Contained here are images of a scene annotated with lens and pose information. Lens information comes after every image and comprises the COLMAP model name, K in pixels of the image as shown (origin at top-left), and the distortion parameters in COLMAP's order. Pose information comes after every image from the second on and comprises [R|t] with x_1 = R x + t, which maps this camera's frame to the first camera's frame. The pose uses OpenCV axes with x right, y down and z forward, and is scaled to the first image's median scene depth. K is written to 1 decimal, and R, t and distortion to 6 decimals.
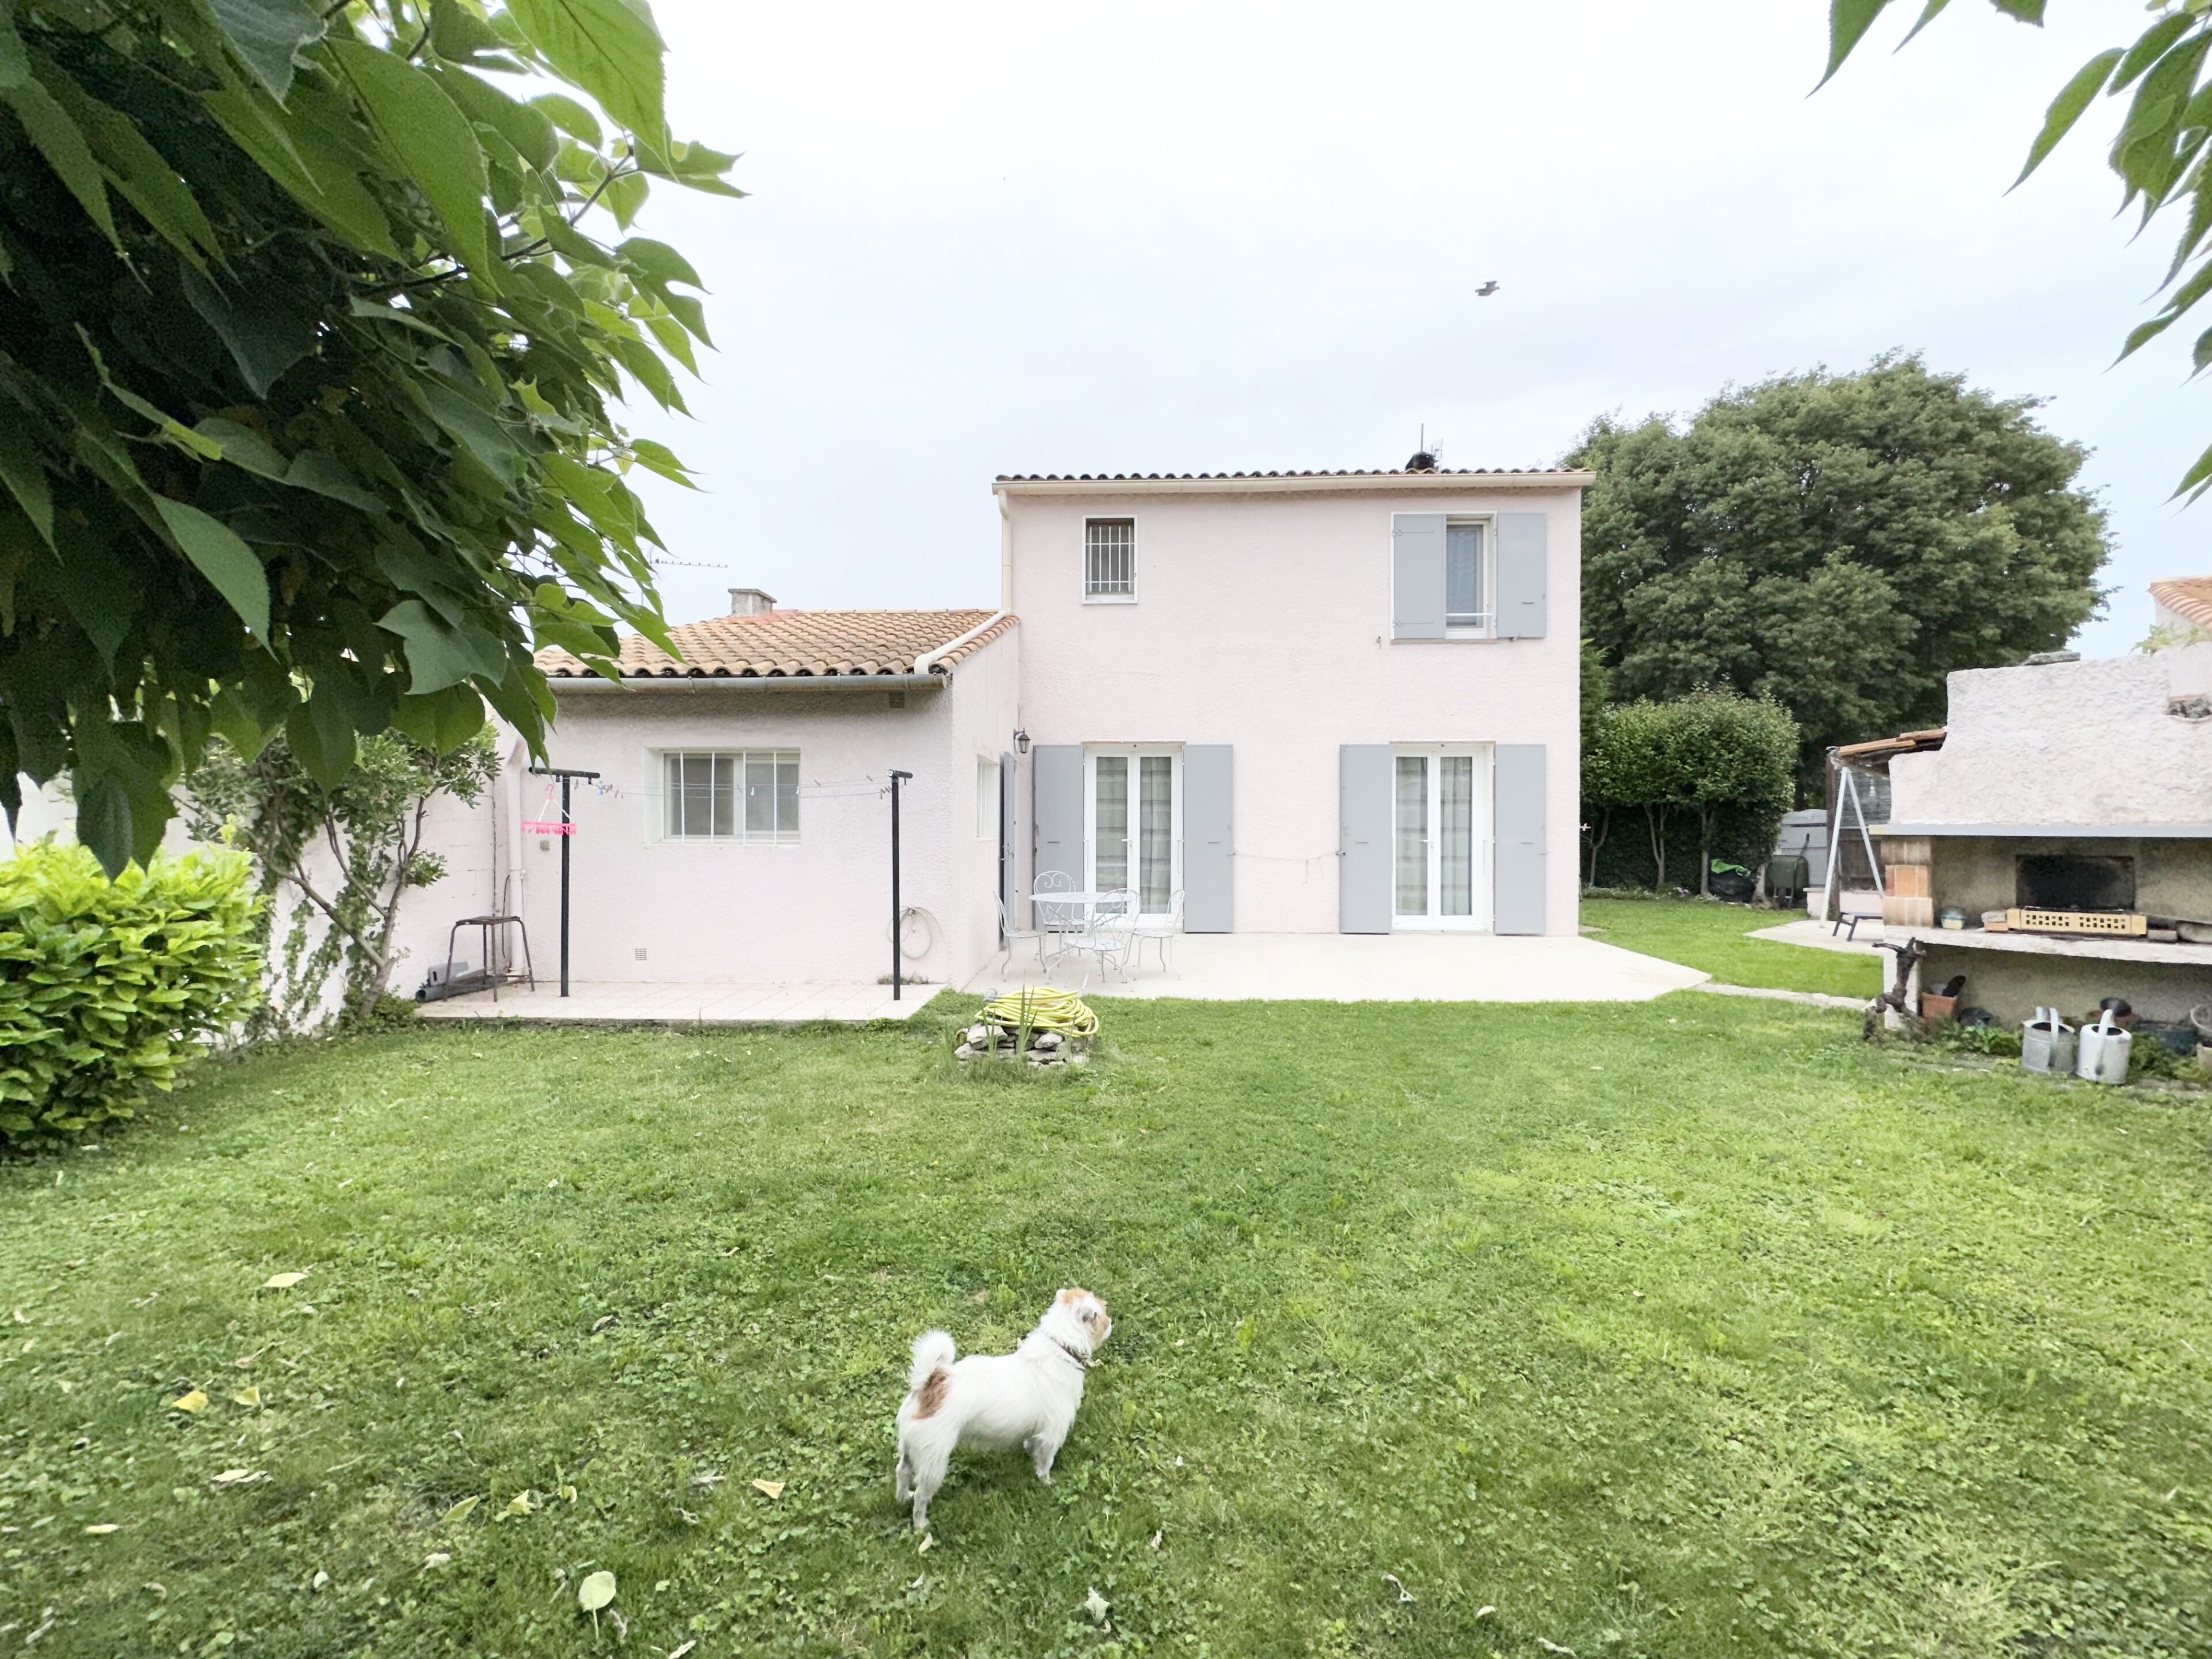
lens RADIAL K [[886.8, 0, 1105.3], [0, 886.8, 823.3], [0, 0, 1]] dist [-0.000388, 0.000304]
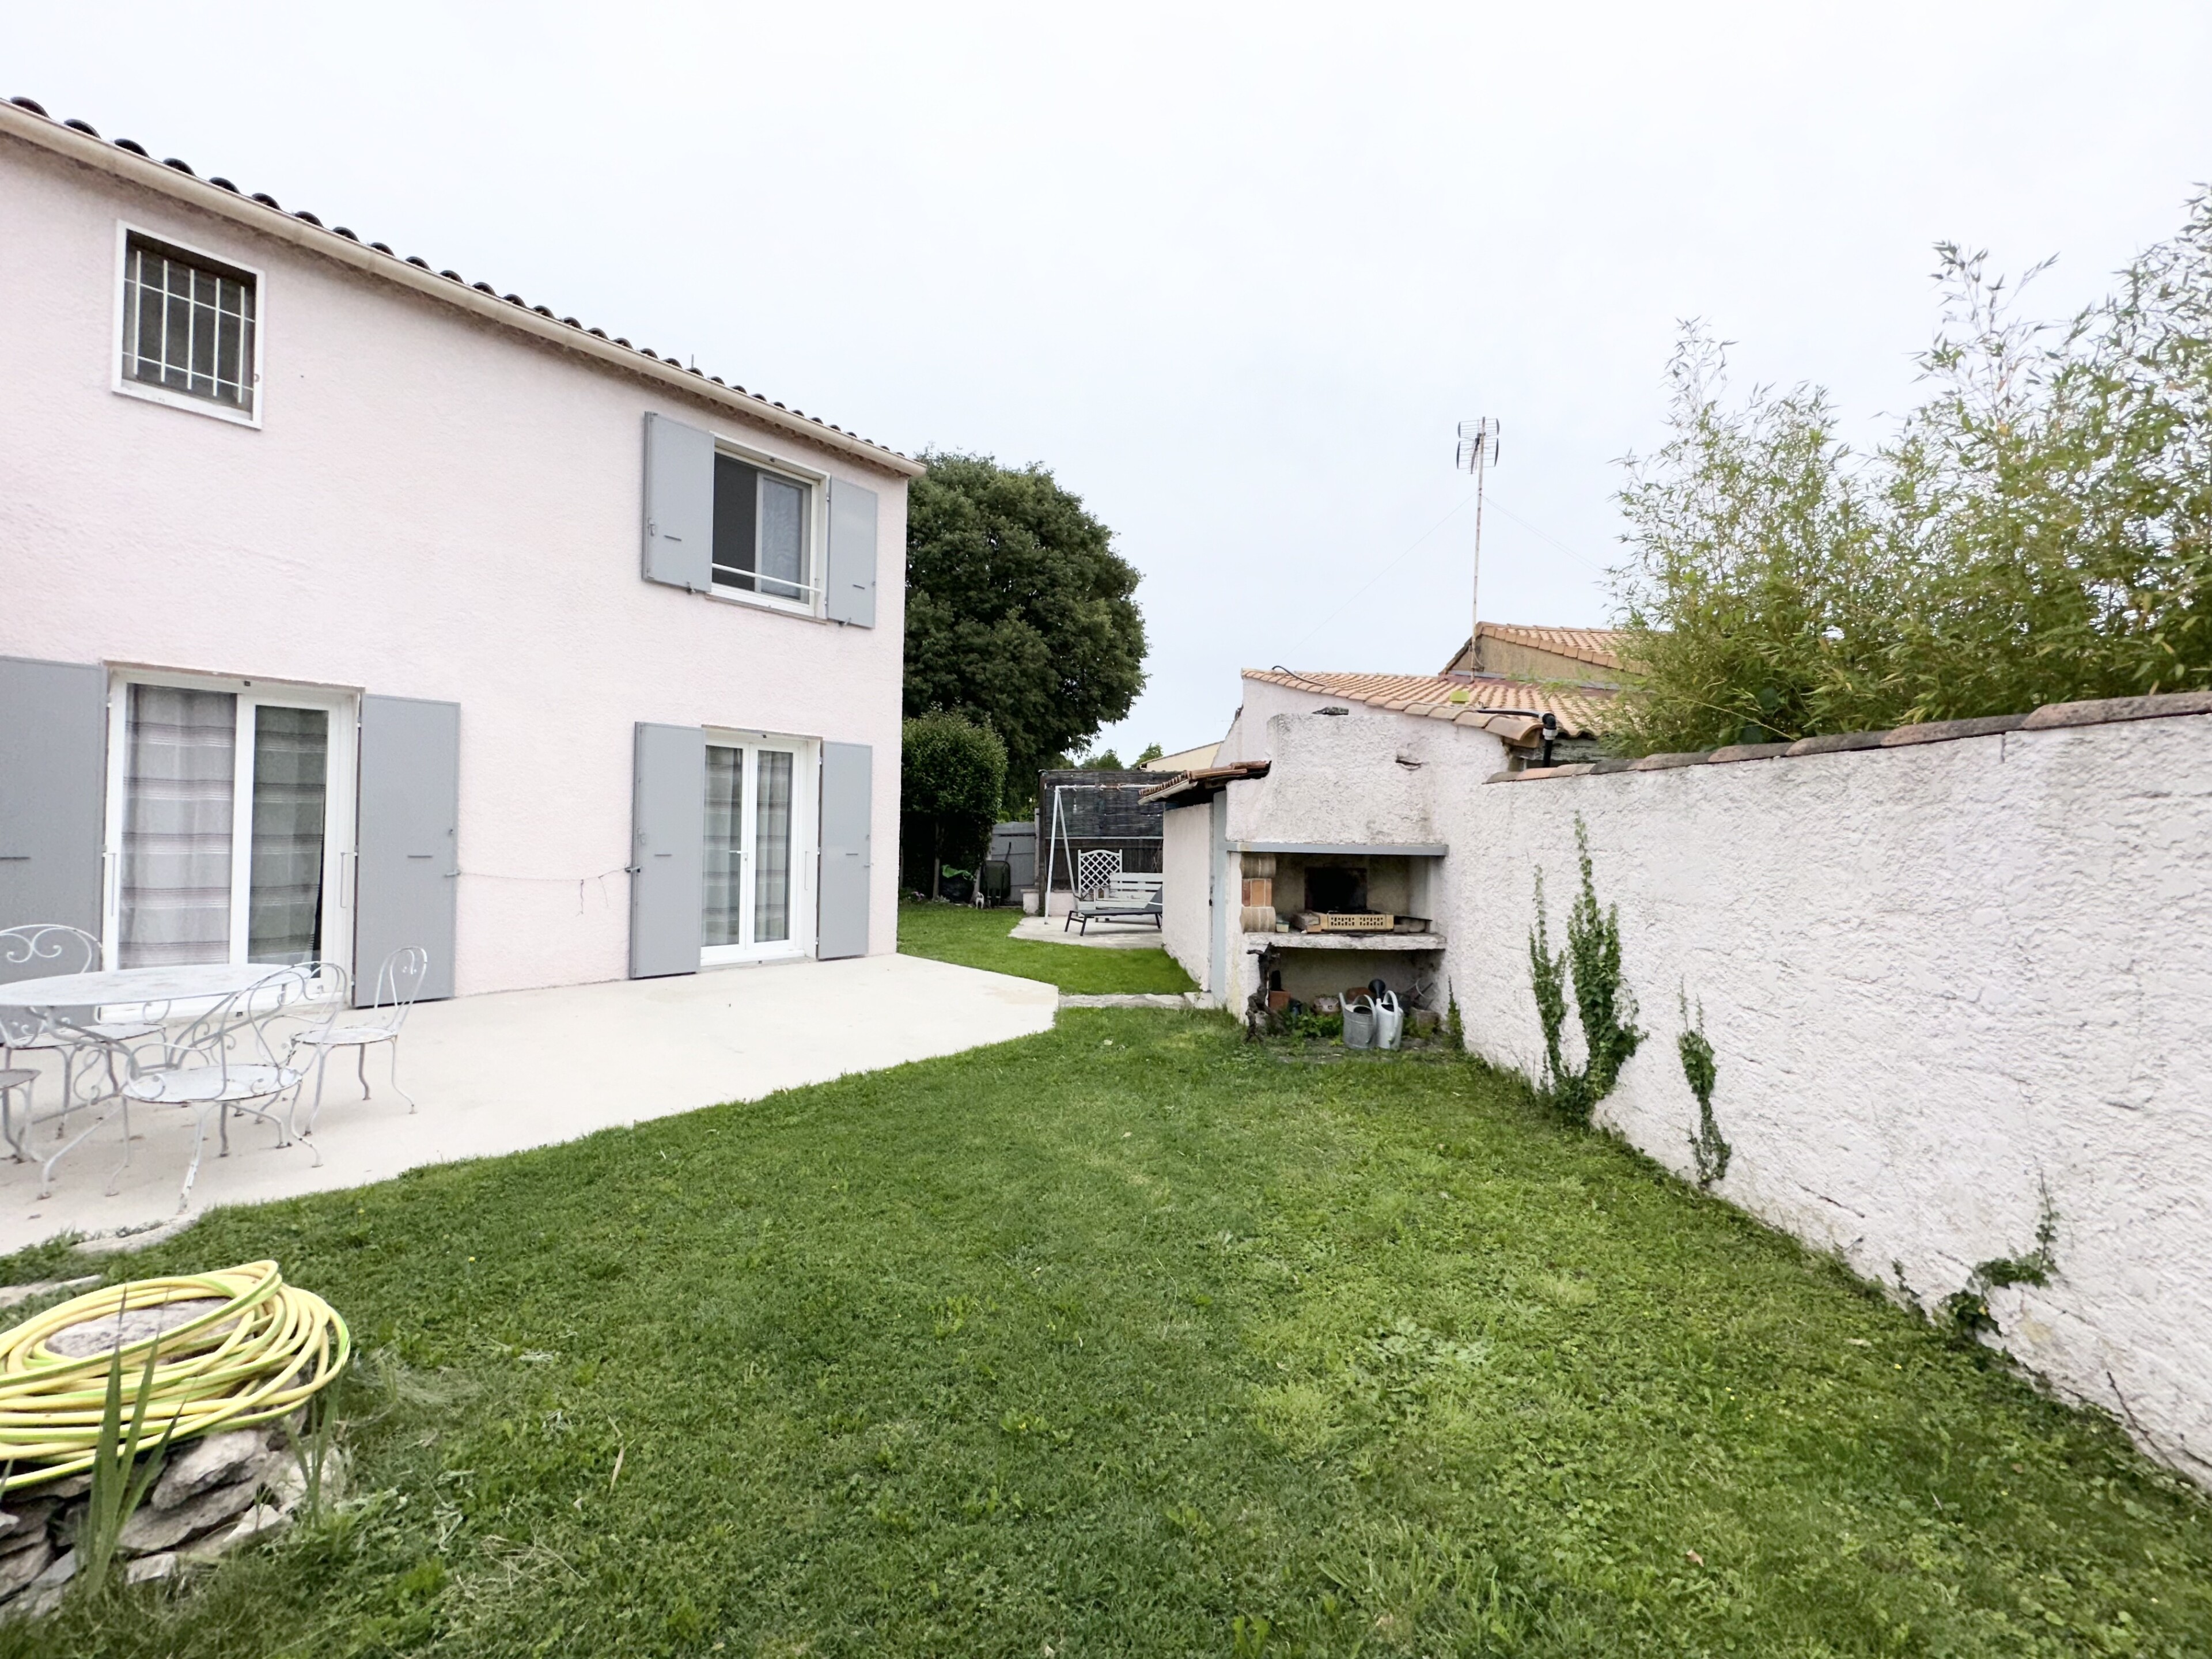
lens RADIAL K [[886.8, 0, 1105.3], [0, 886.8, 823.3], [0, 0, 1]] dist [-0.000388, 0.000304]
pose [[0.635803, 0.020977, 0.771566, -0.034514], [-0.019218, 0.999751, -0.011344, -0.002368], [-0.771612, -0.007615, 0.636048, 0.154904]]
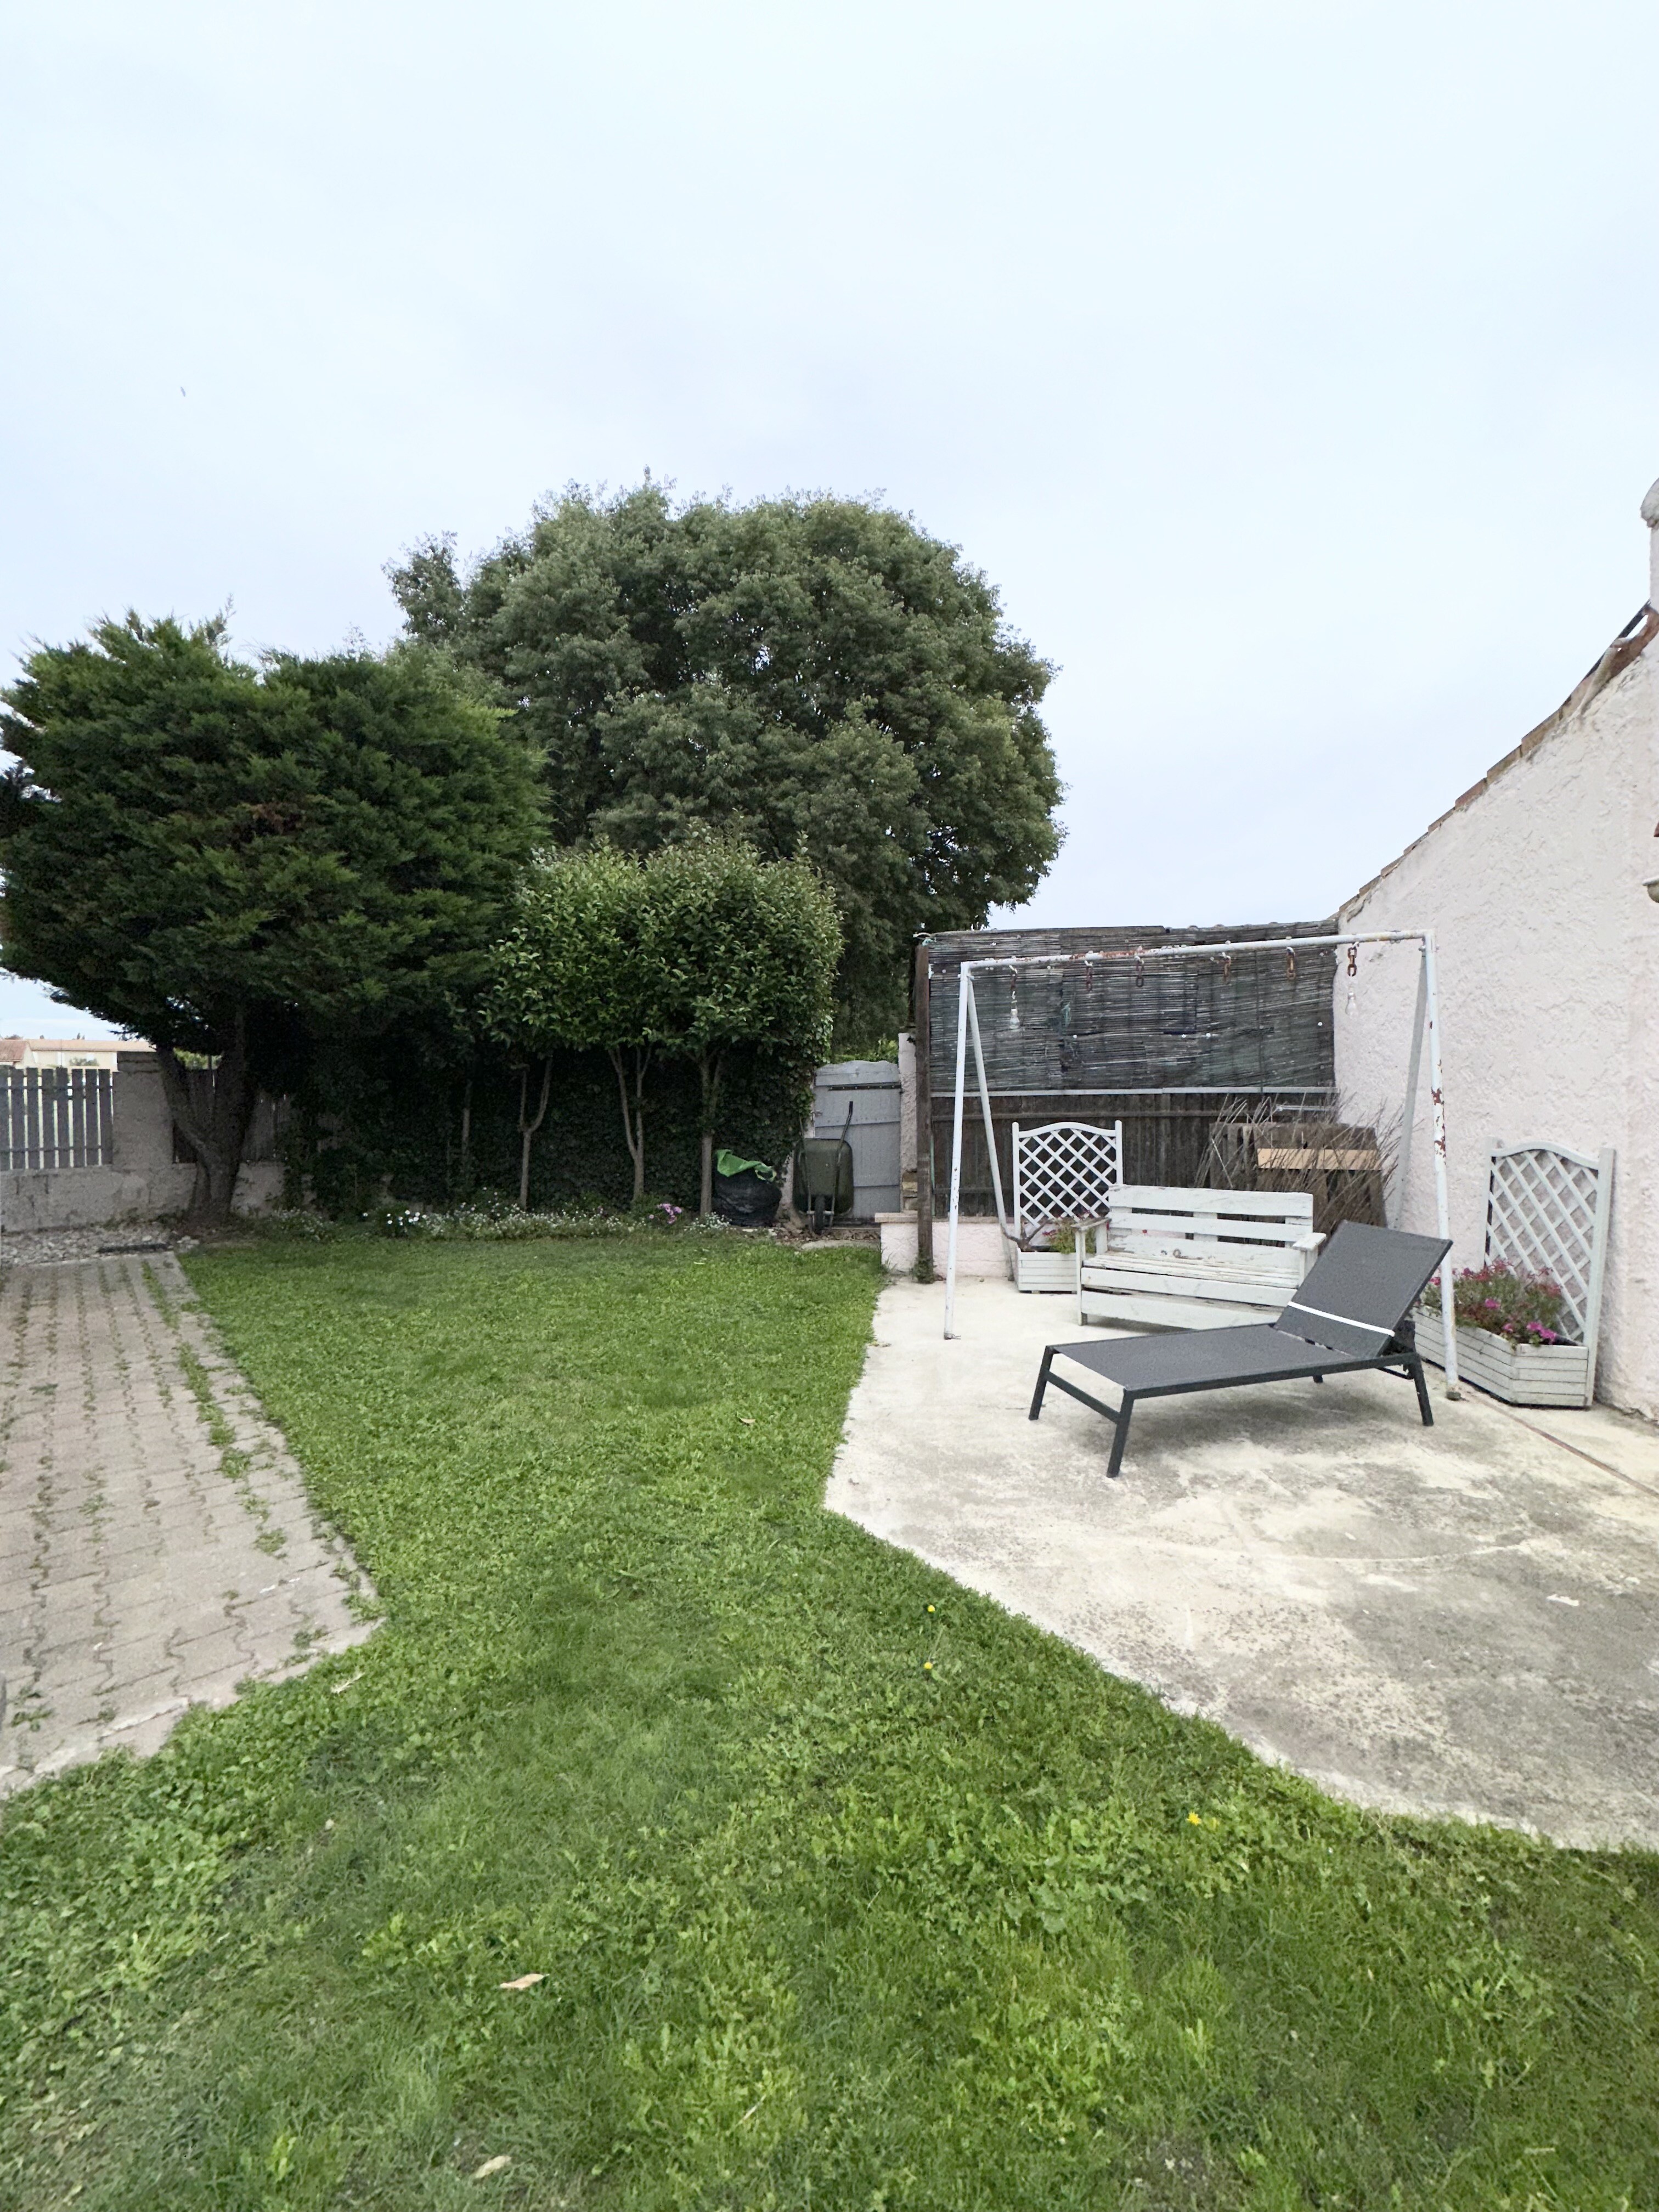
lens RADIAL K [[886.8, 0, 829.5], [0, 886.8, 1106.0], [0, 0, 1]] dist [-0.000388, 0.000304]
pose [[0.737554, -0.020479, 0.674977, 0.378764], [-0.001329, 0.999494, 0.031778, -0.004052], [-0.675286, -0.024335, 0.737154, 0.569816]]
